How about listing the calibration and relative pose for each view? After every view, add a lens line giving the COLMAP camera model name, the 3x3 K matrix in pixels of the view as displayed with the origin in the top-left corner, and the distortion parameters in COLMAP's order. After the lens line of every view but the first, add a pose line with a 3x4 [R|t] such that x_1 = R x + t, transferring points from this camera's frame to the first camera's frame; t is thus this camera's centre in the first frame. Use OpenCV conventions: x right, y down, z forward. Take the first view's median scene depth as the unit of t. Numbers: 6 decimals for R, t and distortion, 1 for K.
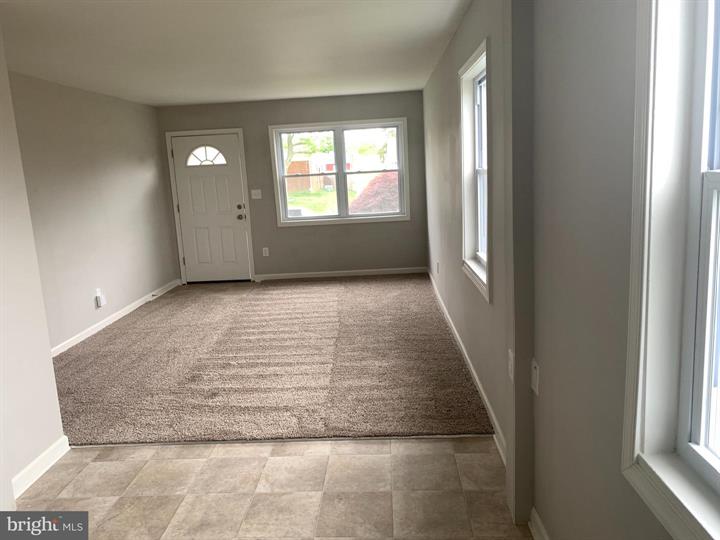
lens RADIAL K [[538.5, 0, 362.8], [0, 538.5, 254.0], [0, 0, 1]] dist [0.112109, -0.207897]
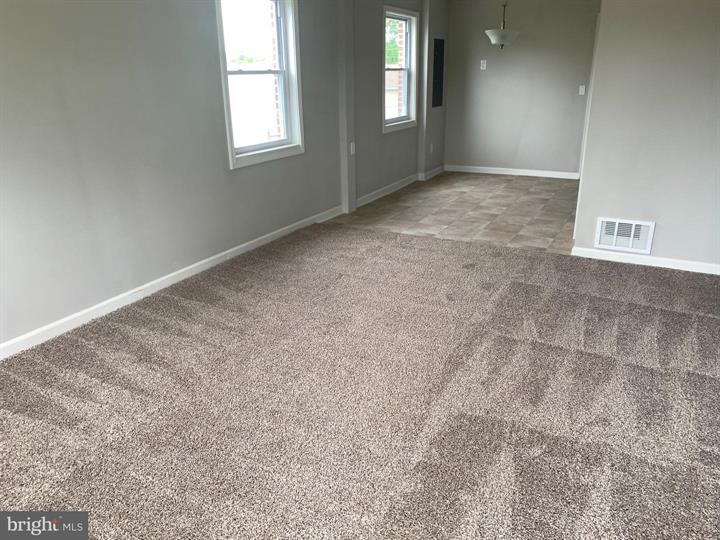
lens RADIAL K [[538.5, 0, 362.8], [0, 538.5, 254.0], [0, 0, 1]] dist [0.112109, -0.207897]
pose [[-0.895777, -0.078926, 0.437441, -0.767920], [0.133861, 0.890527, 0.434791, -0.376681], [-0.423869, 0.448032, -0.787148, 2.655787]]
